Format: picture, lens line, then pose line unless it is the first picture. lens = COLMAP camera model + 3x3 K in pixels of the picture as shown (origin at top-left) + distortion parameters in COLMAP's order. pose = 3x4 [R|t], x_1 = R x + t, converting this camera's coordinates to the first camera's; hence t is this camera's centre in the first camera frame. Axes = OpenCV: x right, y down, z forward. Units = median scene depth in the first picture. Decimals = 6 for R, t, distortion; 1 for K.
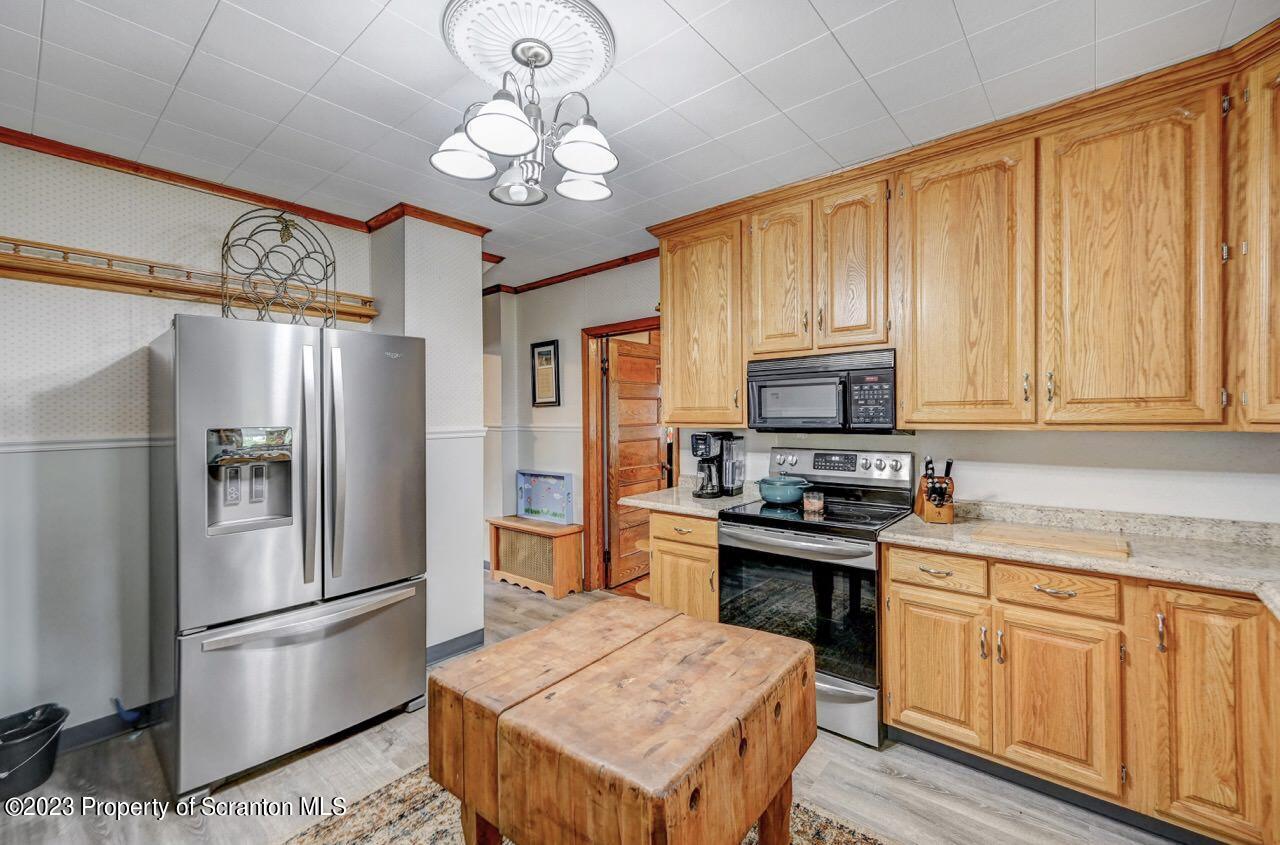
lens RADIAL K [[526.1, 0, 645.8], [0, 526.1, 420.1], [0, 0, 1]] dist [-0.000795, 0.000169]
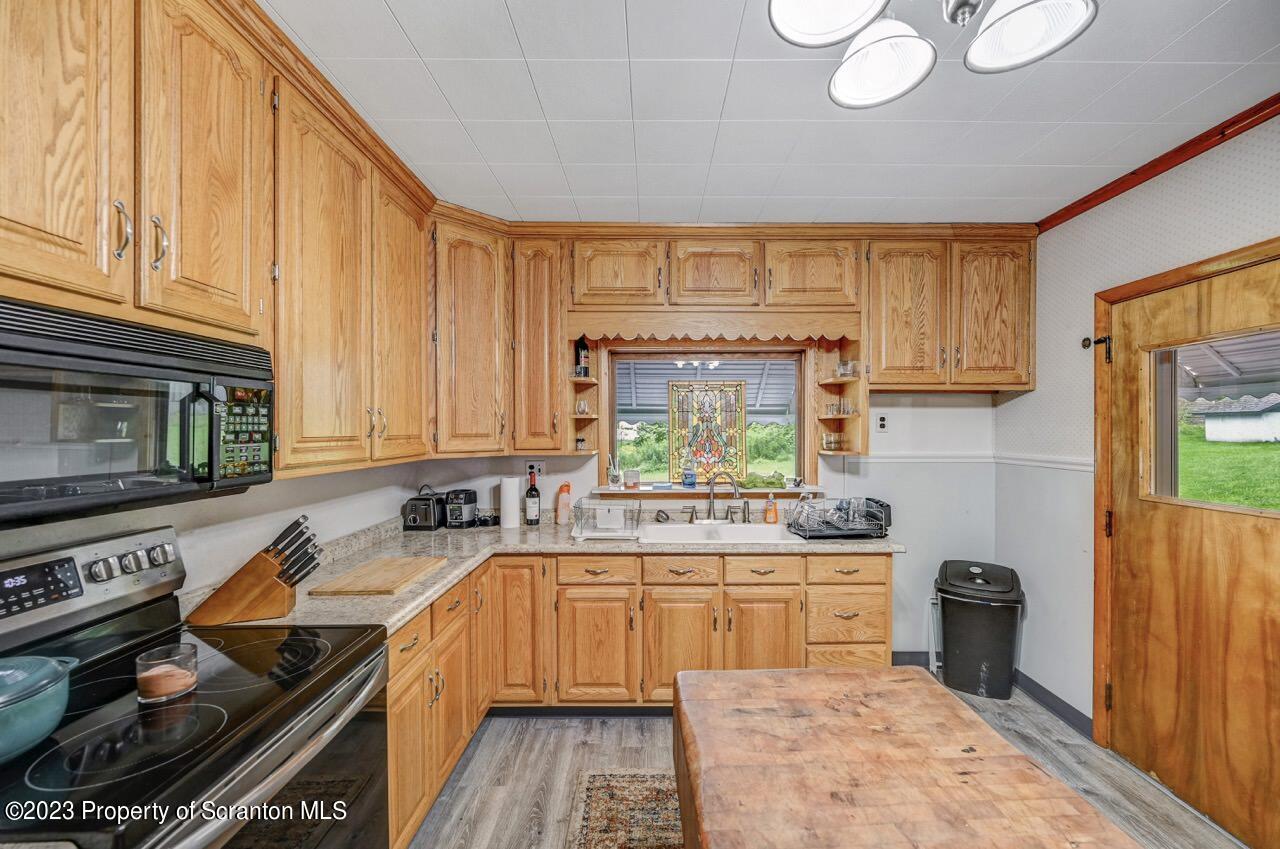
lens RADIAL K [[531.3, 0, 654.5], [0, 531.3, 426.0], [0, 0, 1]] dist [0.002200, 0.000837]
pose [[-0.652086, 0.015399, 0.757989, -0.313299], [0.018412, 0.999820, -0.004473, -0.039771], [-0.757922, 0.011039, -0.652252, 1.167886]]
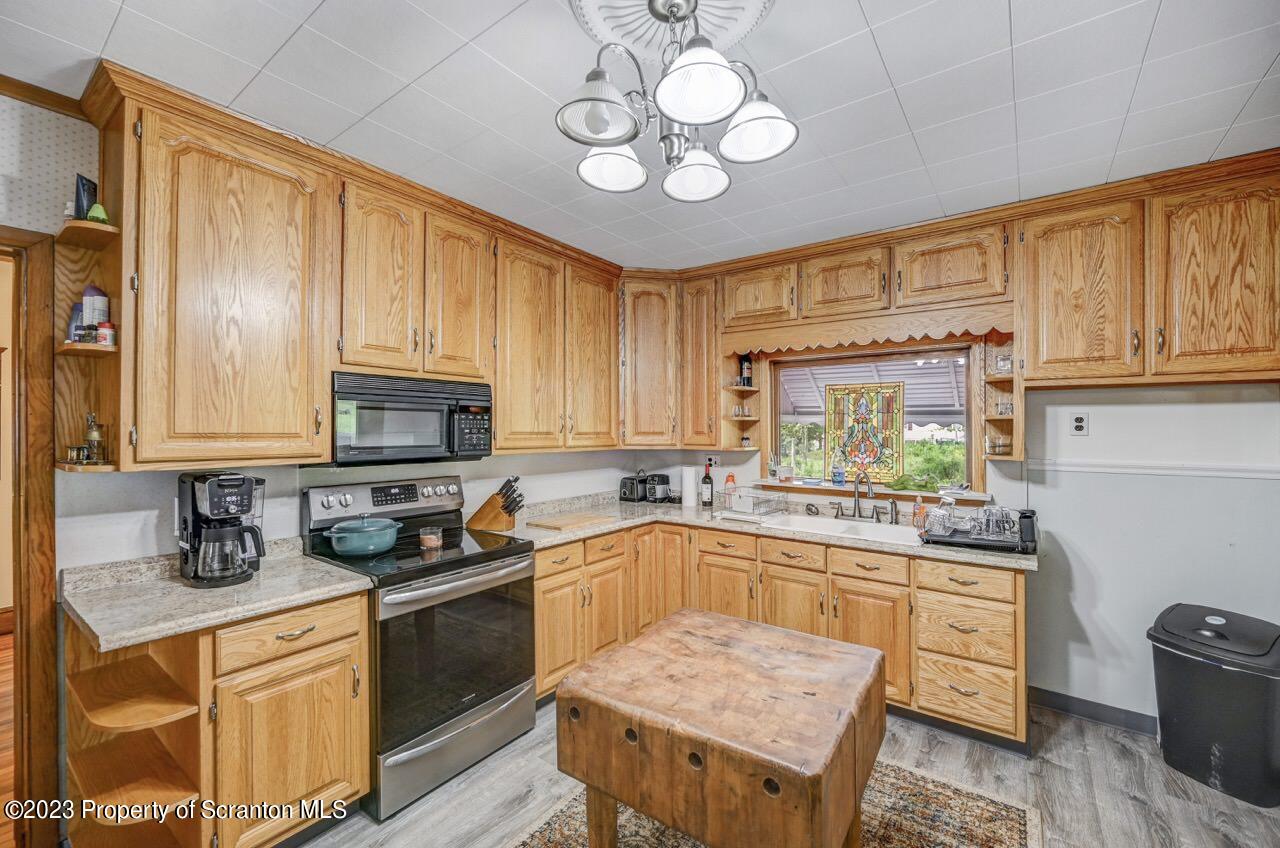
lens RADIAL K [[526.1, 0, 645.8], [0, 526.1, 421.6], [0, 0, 1]] dist [-0.000795, 0.000169]
pose [[-0.067916, 0.024921, 0.997380, -0.753140], [0.007565, 0.999672, -0.024463, -0.027455], [-0.997662, 0.005884, -0.068082, 0.815533]]
